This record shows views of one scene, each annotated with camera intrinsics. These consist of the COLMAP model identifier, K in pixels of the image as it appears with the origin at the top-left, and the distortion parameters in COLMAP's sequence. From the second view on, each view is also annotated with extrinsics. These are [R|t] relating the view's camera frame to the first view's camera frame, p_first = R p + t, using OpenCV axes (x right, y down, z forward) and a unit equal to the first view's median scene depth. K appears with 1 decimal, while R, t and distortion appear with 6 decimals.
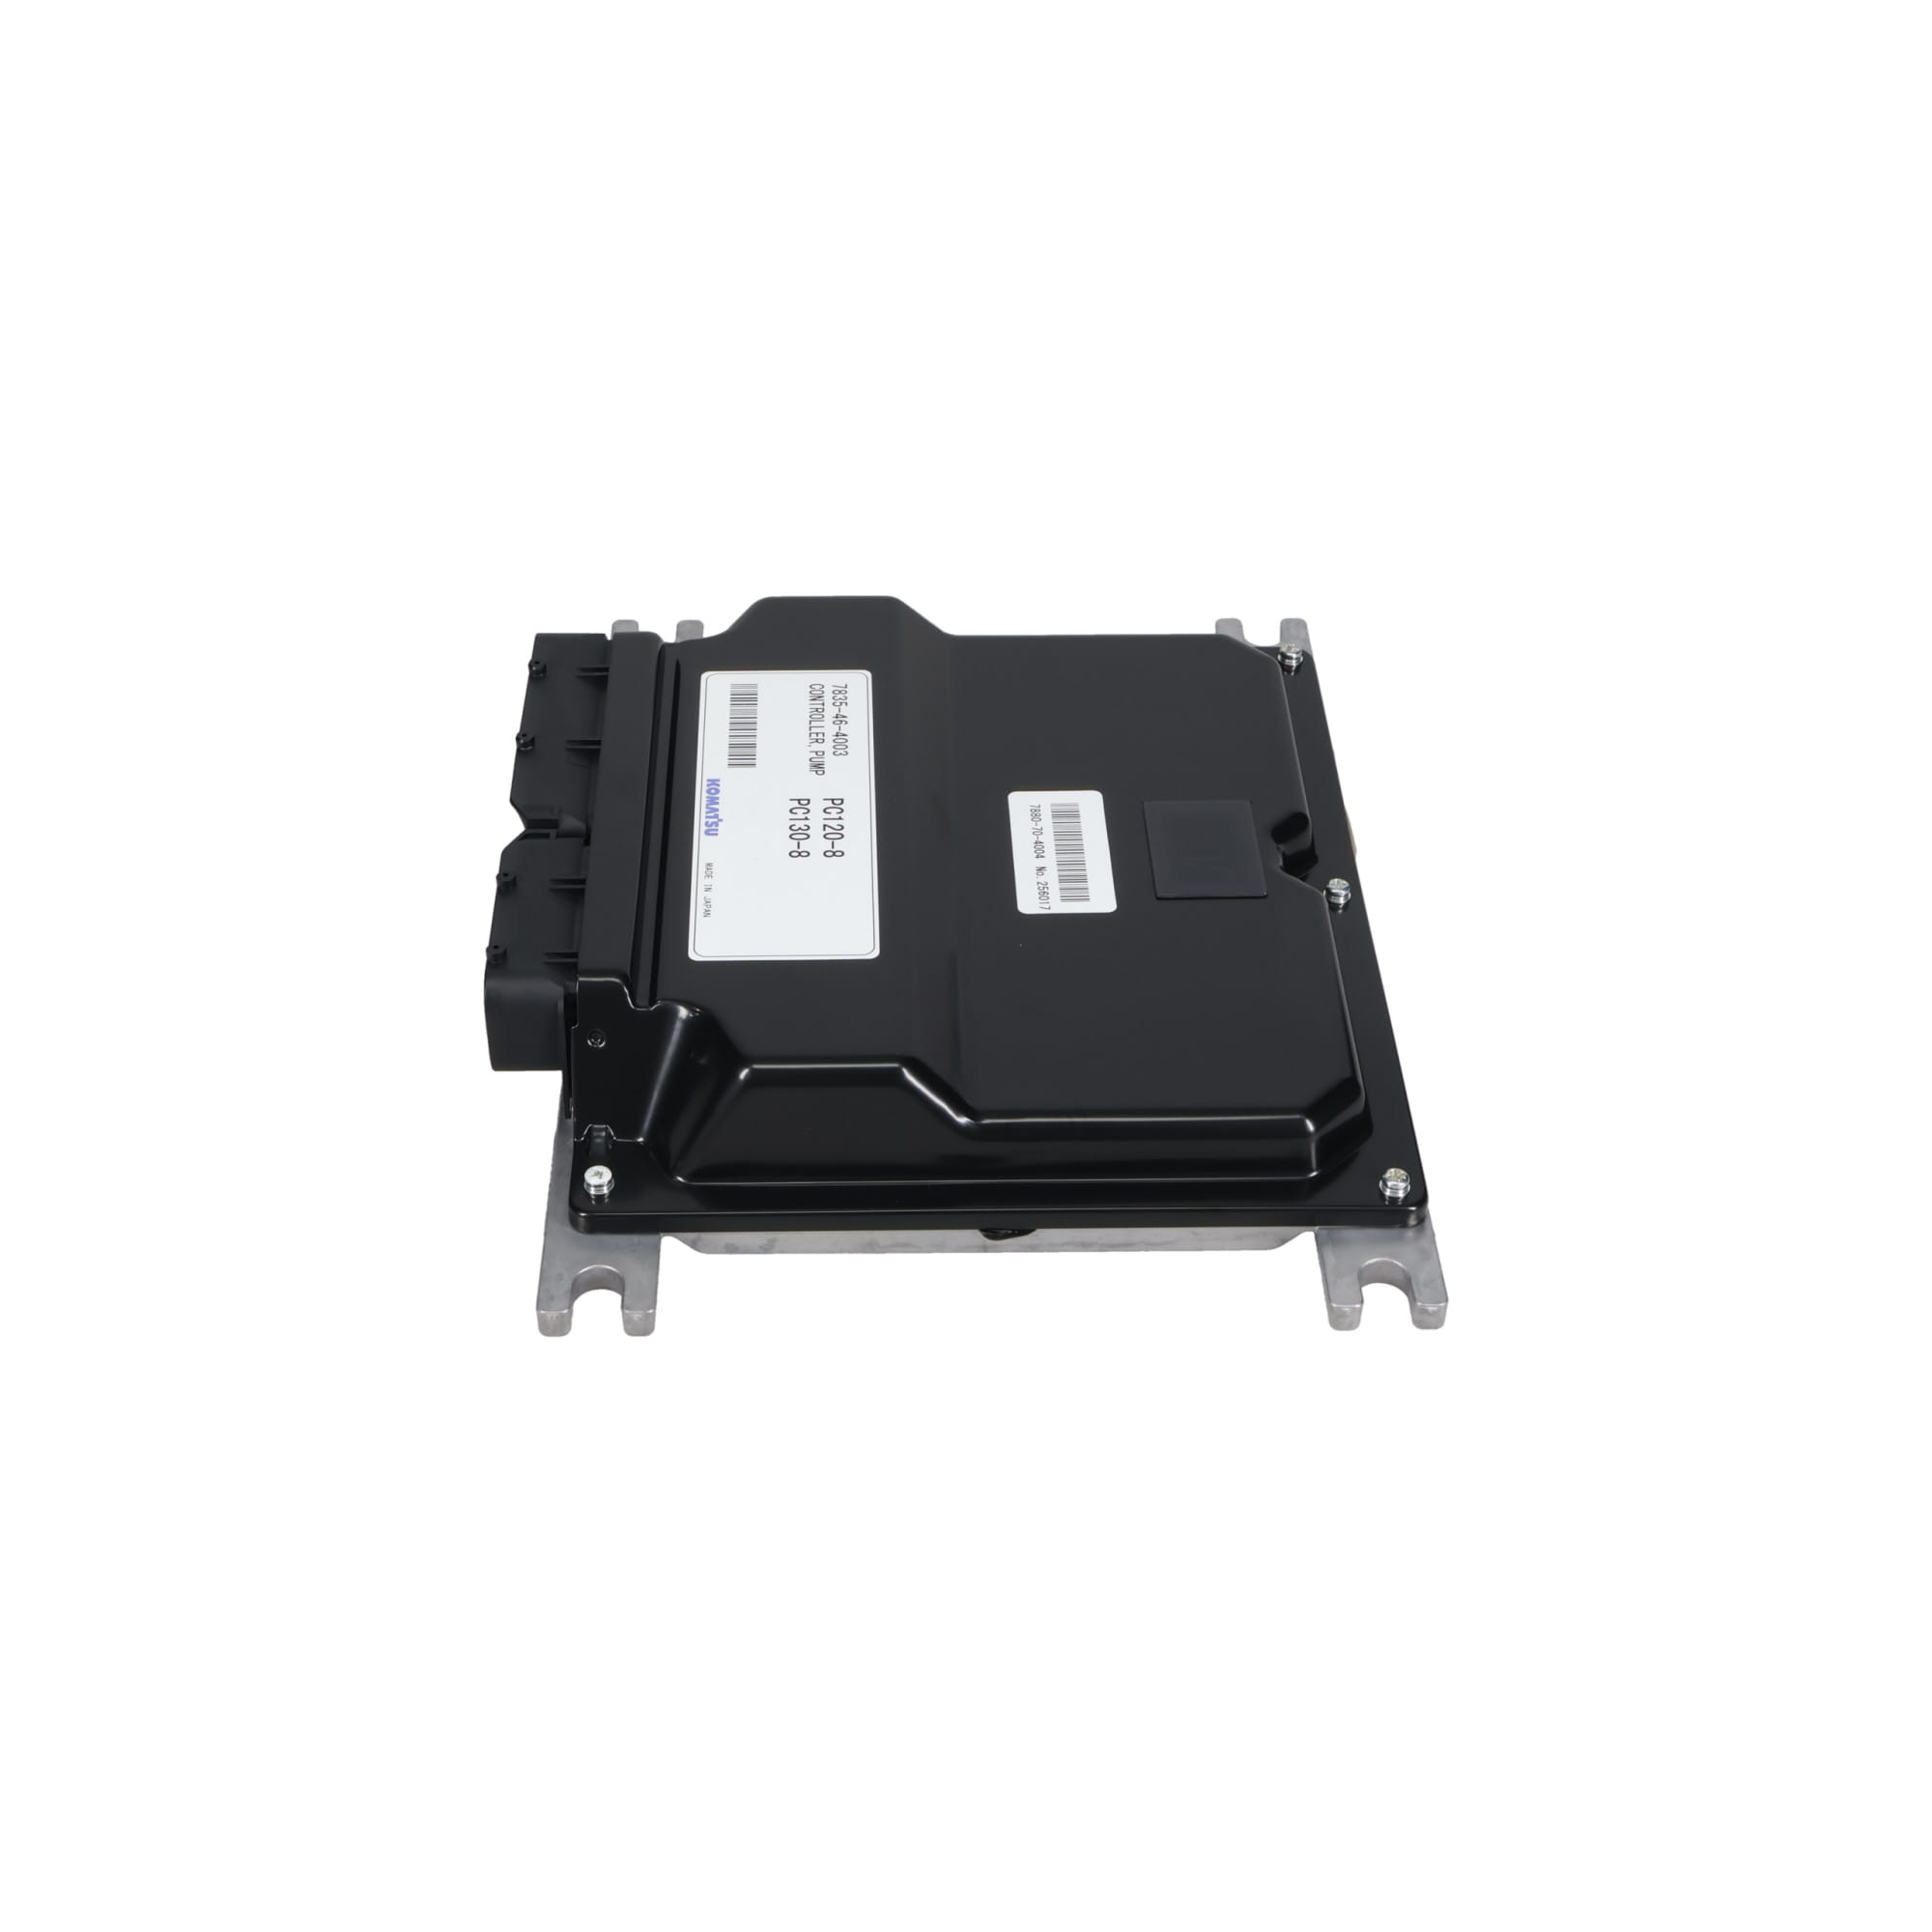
lens RADIAL K [[3044.5, 0, 966.0], [0, 3044.5, 966.0], [0, 0, 1]] dist [-0.017314, -0.014718]
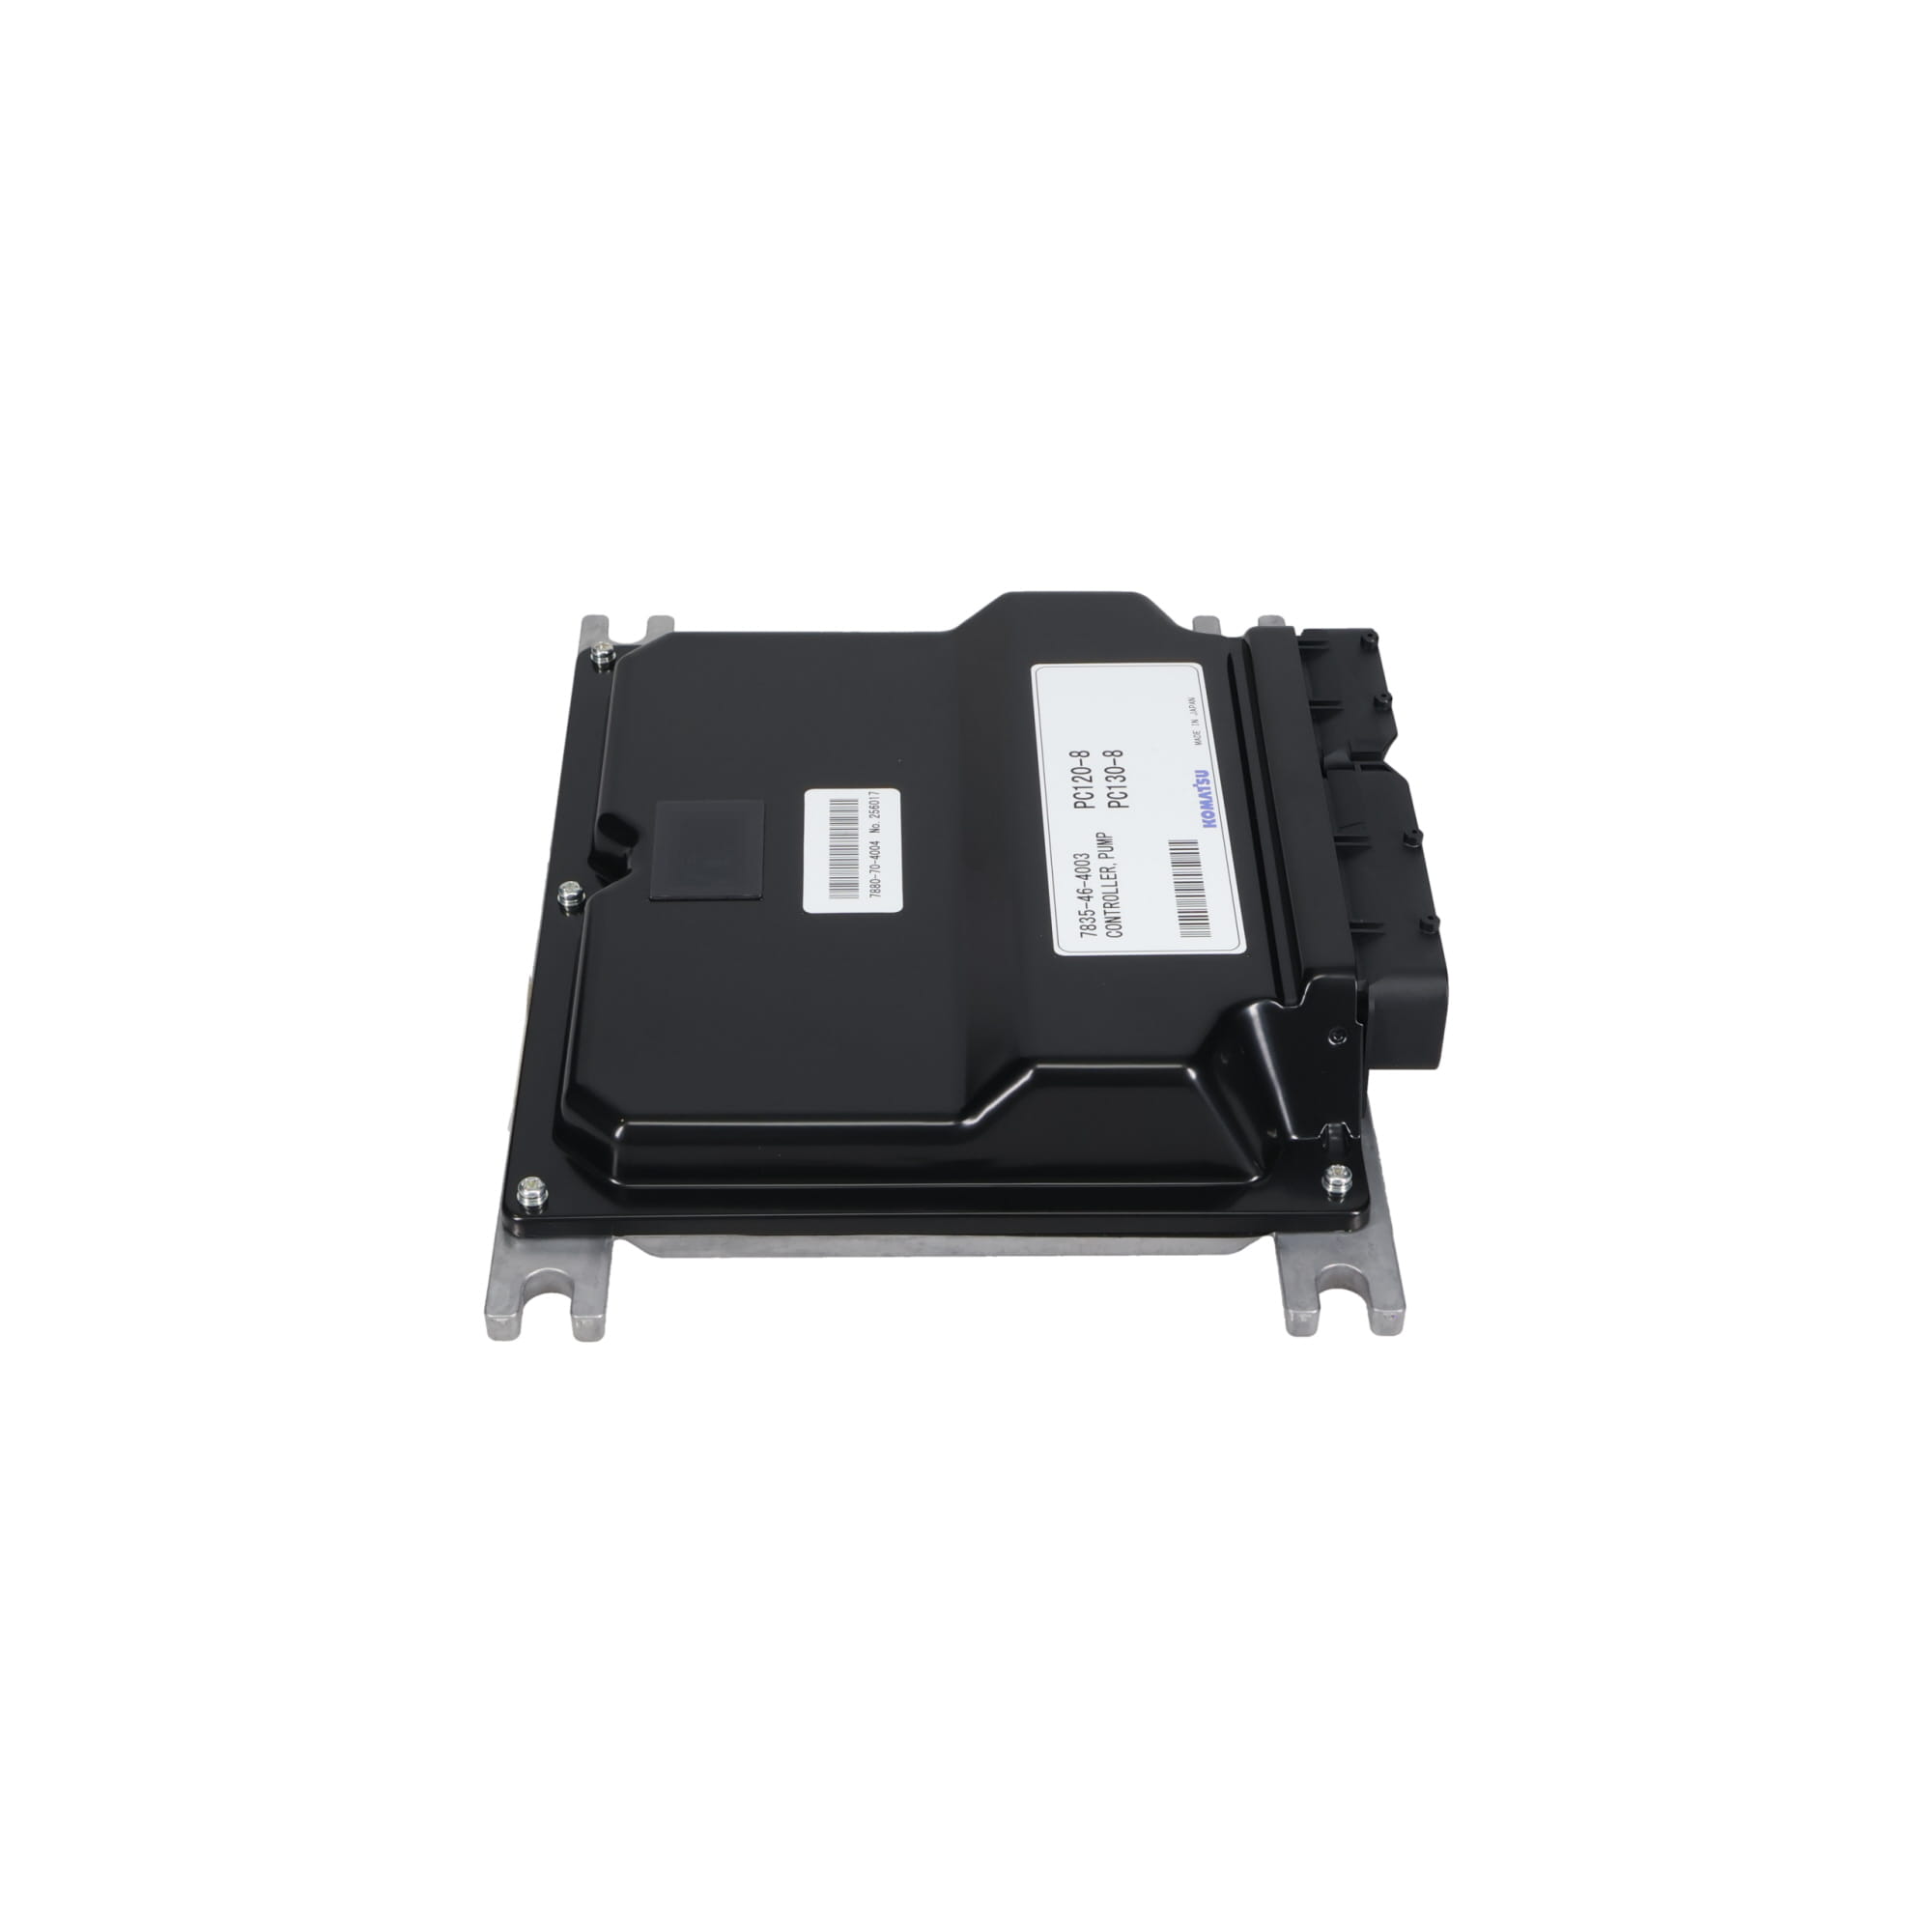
lens RADIAL K [[3044.5, 0, 966.0], [0, 3044.5, 966.0], [0, 0, 1]] dist [-0.017314, -0.014718]
pose [[-0.999913, -0.012409, 0.004569, -0.010471], [0.002004, 0.199293, 0.979938, -1.000865], [-0.013071, 0.979861, -0.199251, 1.239027]]
